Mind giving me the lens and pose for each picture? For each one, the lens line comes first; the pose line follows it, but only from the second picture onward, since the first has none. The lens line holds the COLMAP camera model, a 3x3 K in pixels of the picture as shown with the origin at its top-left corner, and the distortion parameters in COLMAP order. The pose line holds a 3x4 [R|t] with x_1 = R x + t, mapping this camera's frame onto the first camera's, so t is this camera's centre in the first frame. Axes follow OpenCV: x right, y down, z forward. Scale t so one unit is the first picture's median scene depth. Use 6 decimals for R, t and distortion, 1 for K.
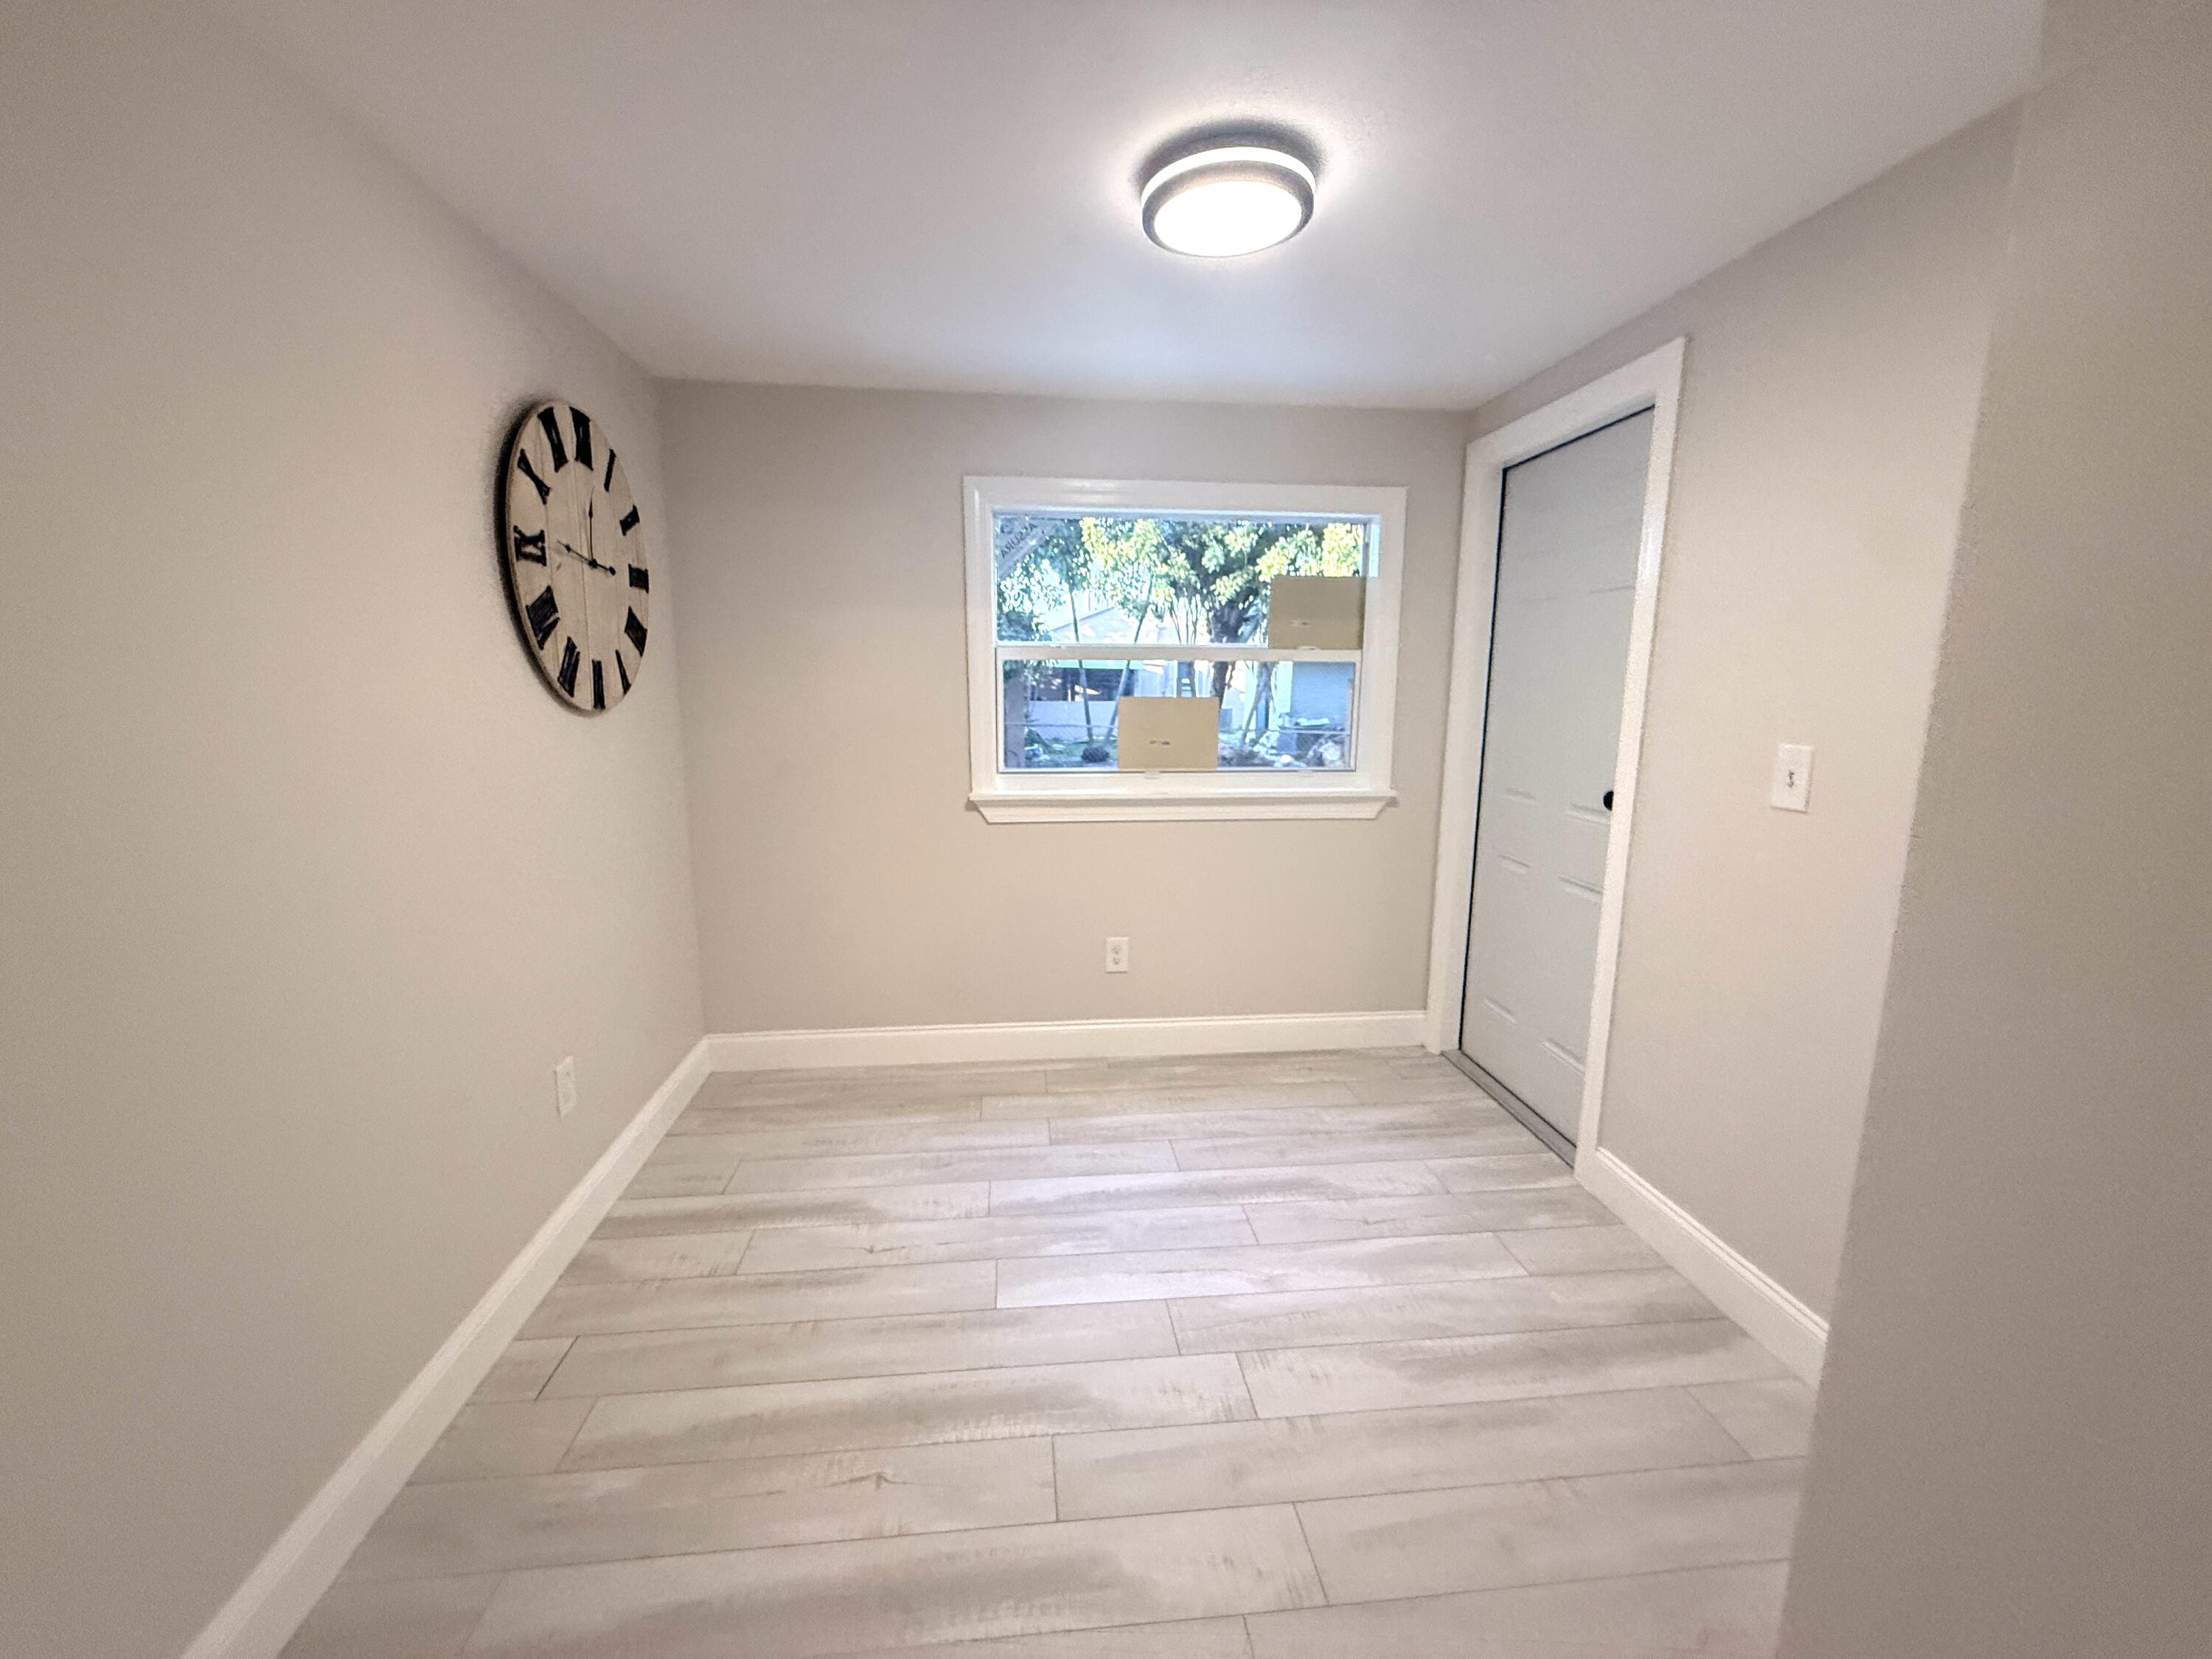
lens RADIAL K [[881.1, 0, 1101.1], [0, 881.1, 830.4], [0, 0, 1]] dist [-0.000613, 0.000038]
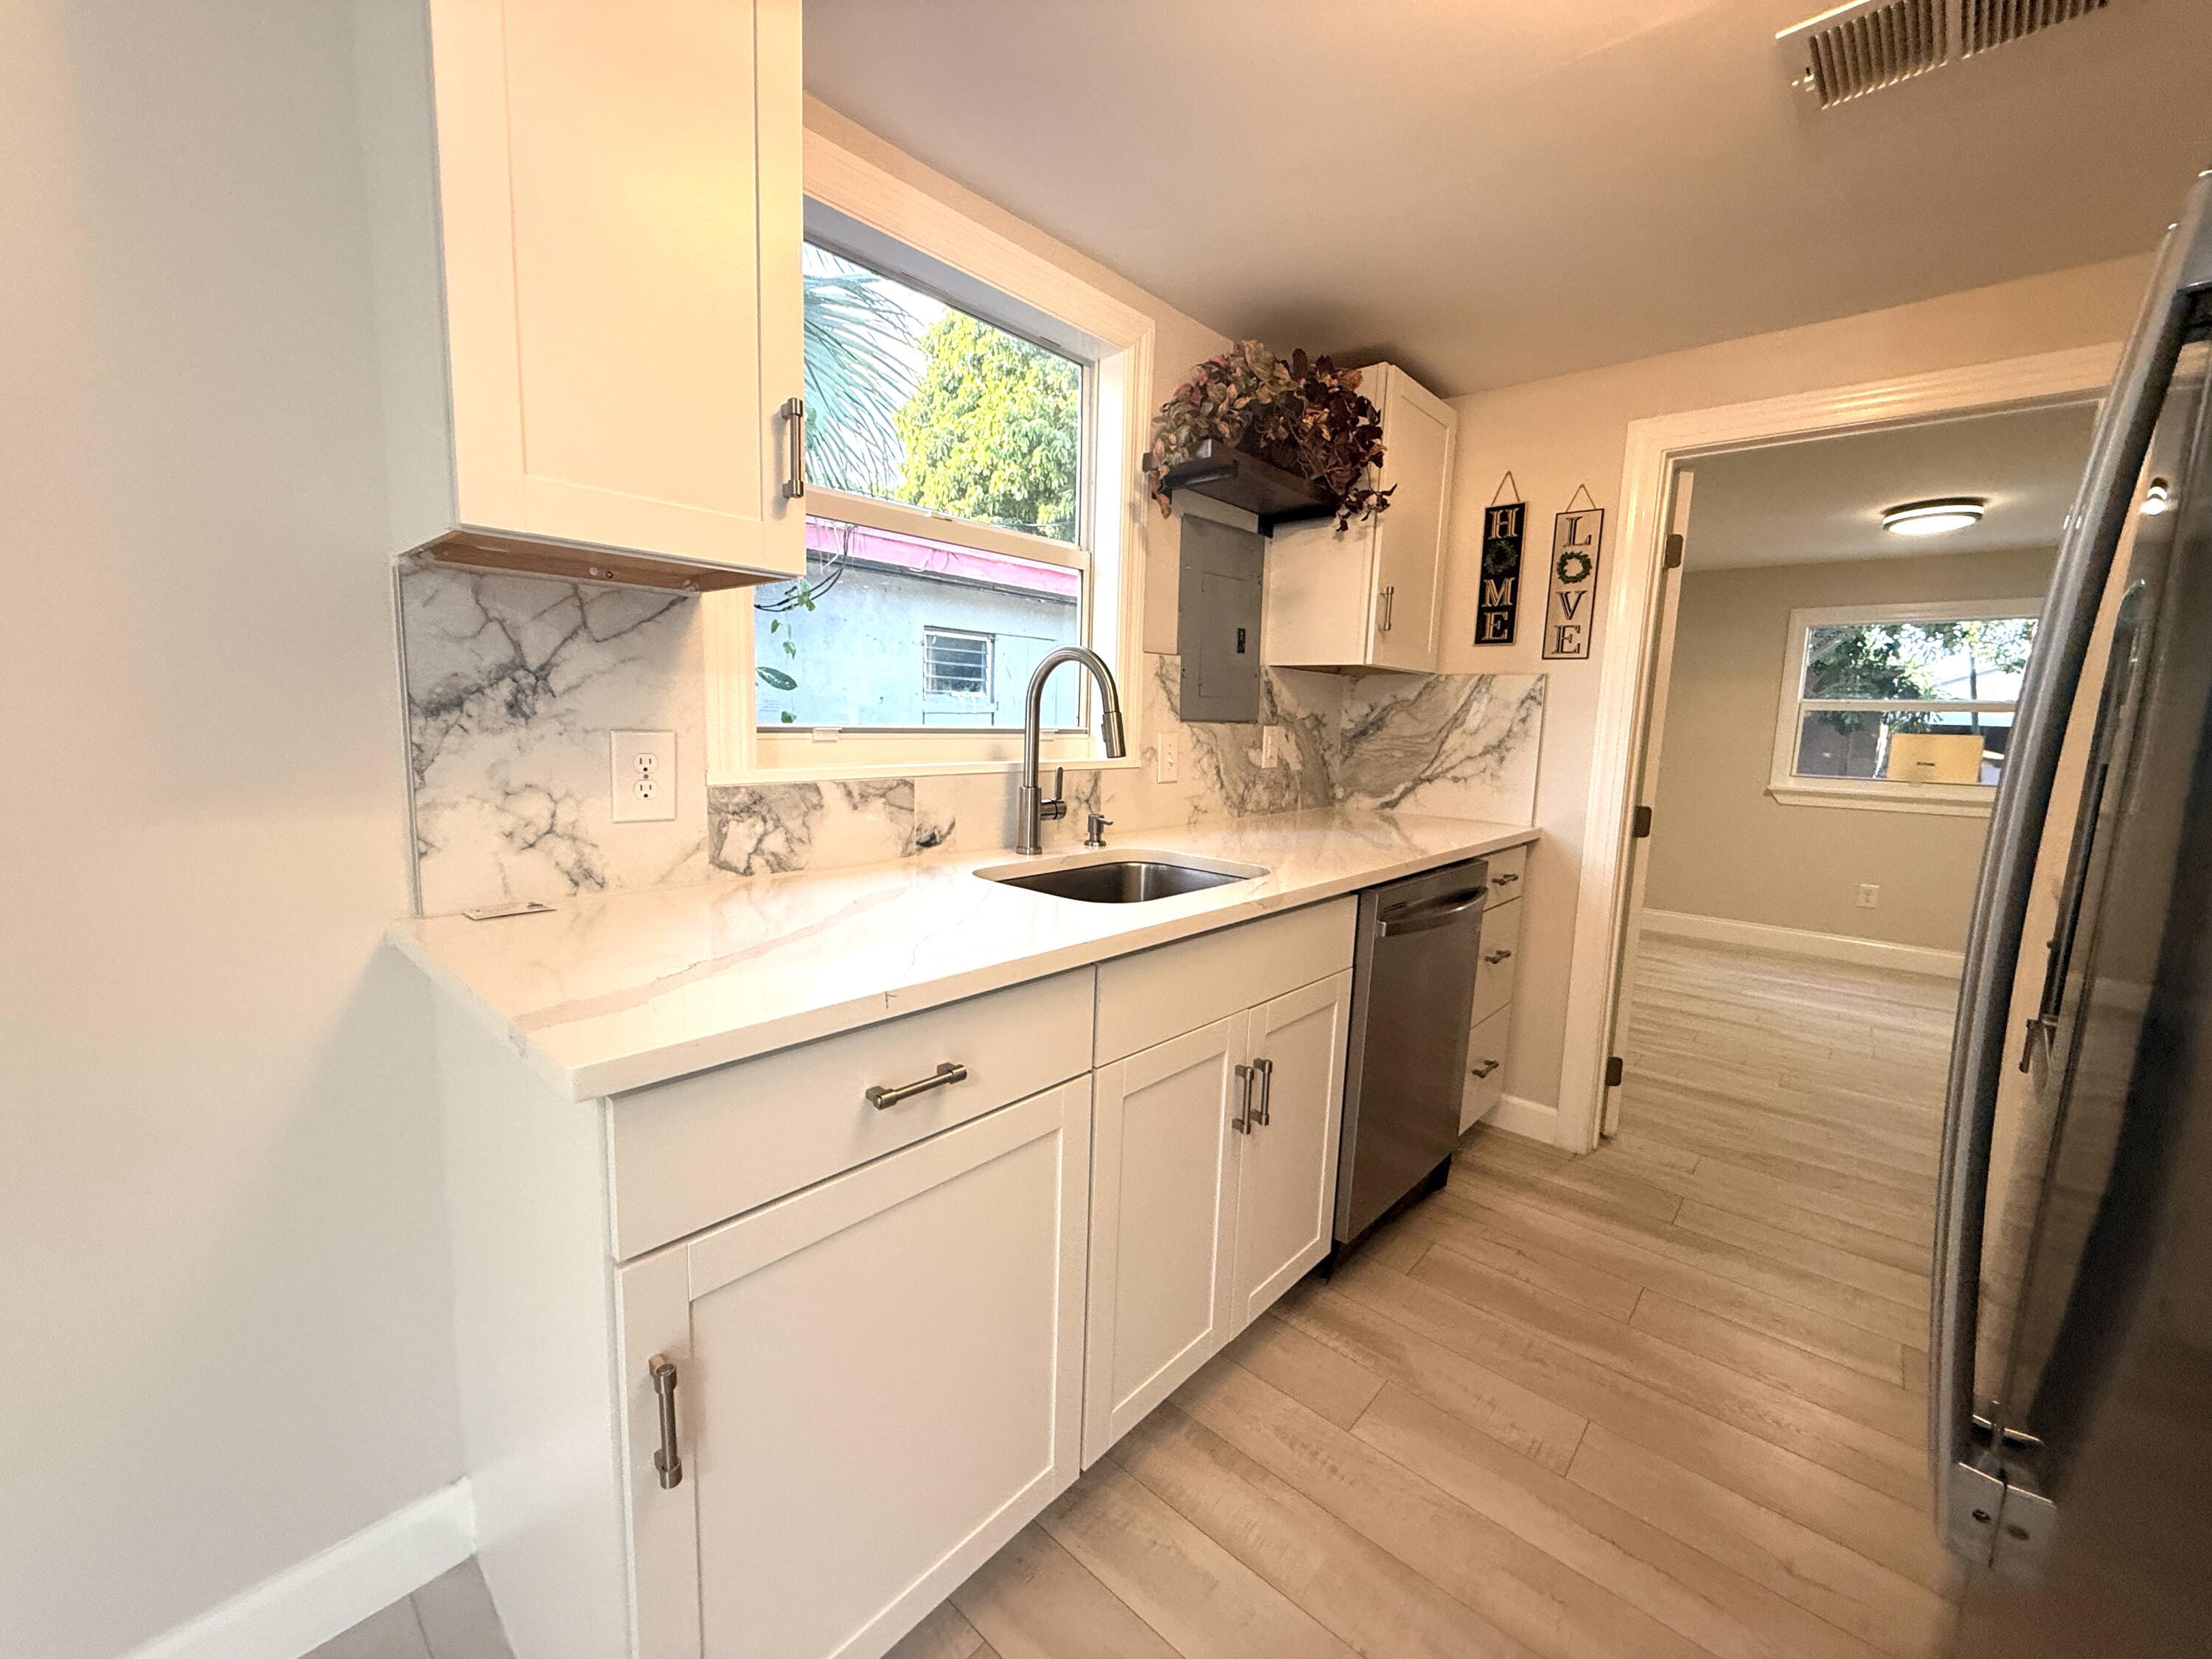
lens RADIAL K [[881.1, 0, 1101.1], [0, 881.1, 830.4], [0, 0, 1]] dist [-0.000613, 0.000038]
pose [[0.673446, 0.106319, -0.731551, 0.227622], [-0.150965, 0.988528, 0.004692, 0.223932], [0.723657, 0.107279, 0.681771, -1.062943]]
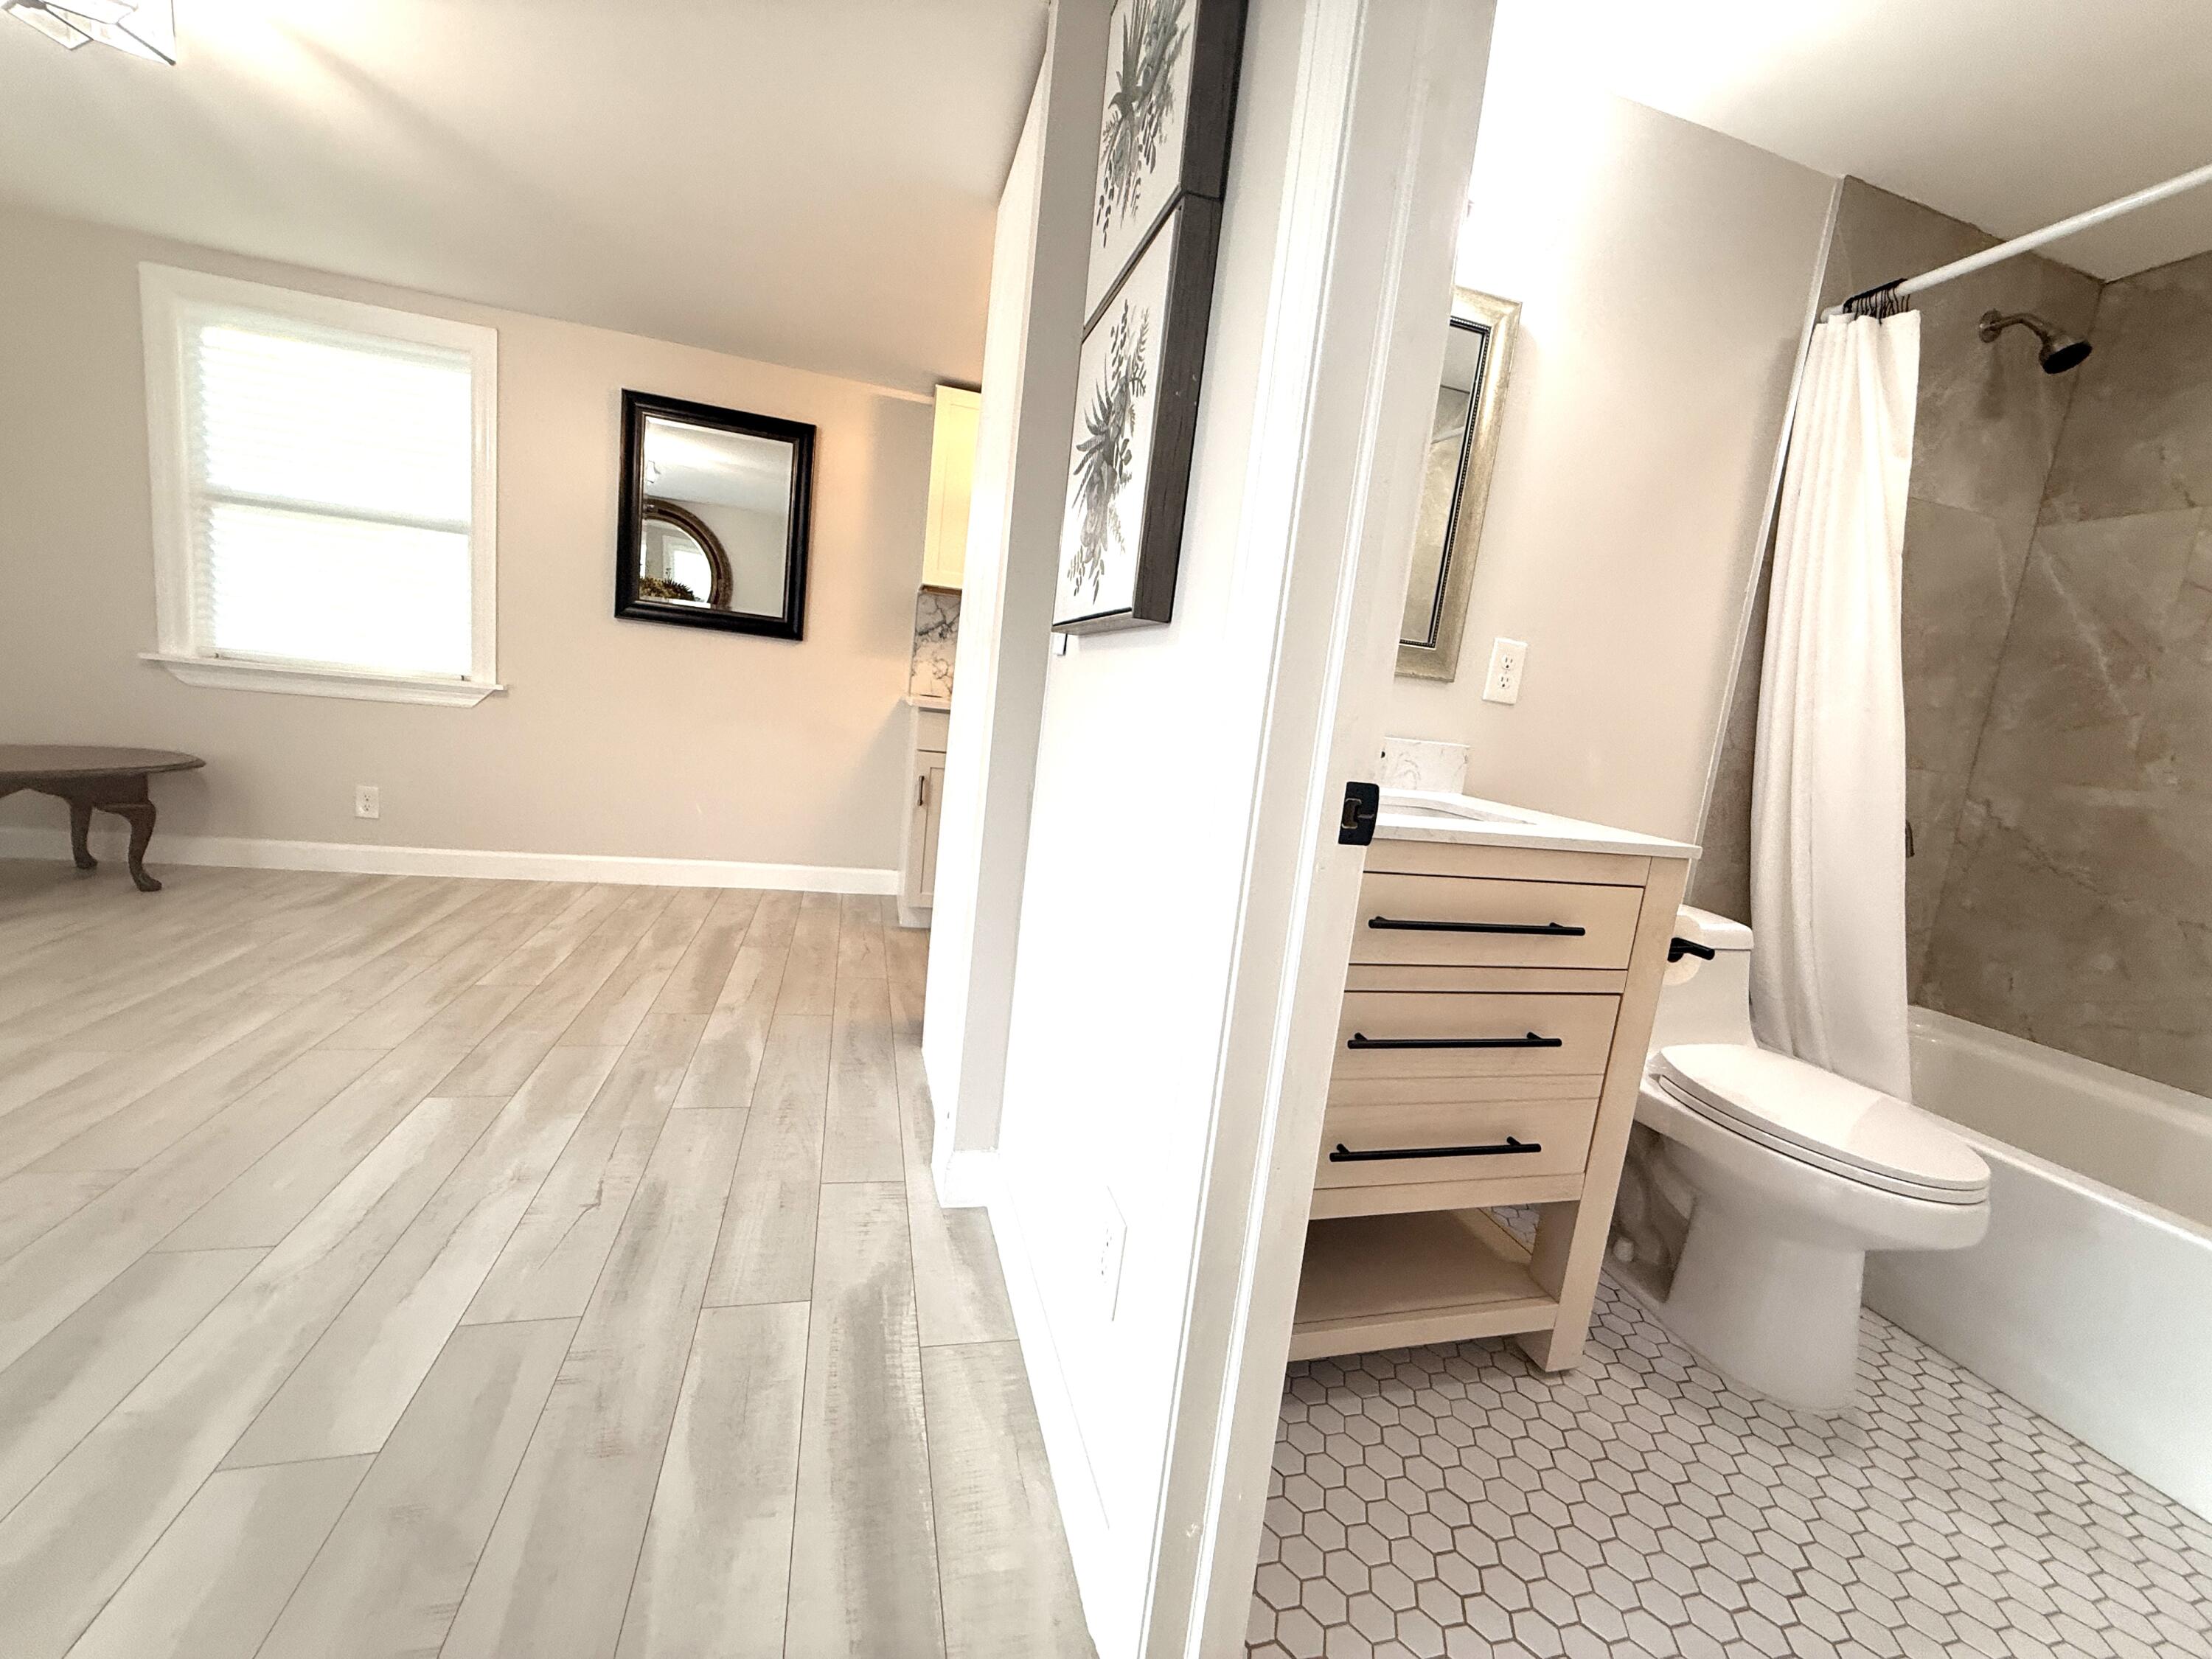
lens RADIAL K [[879.8, 0, 1101.2], [0, 879.8, 829.6], [0, 0, 1]] dist [-0.000257, 0.000243]
pose [[0.160491, 0.154772, -0.974827, 1.067167], [-0.275608, 0.955374, 0.106308, 0.279513], [0.947778, 0.251609, 0.195986, -0.954826]]
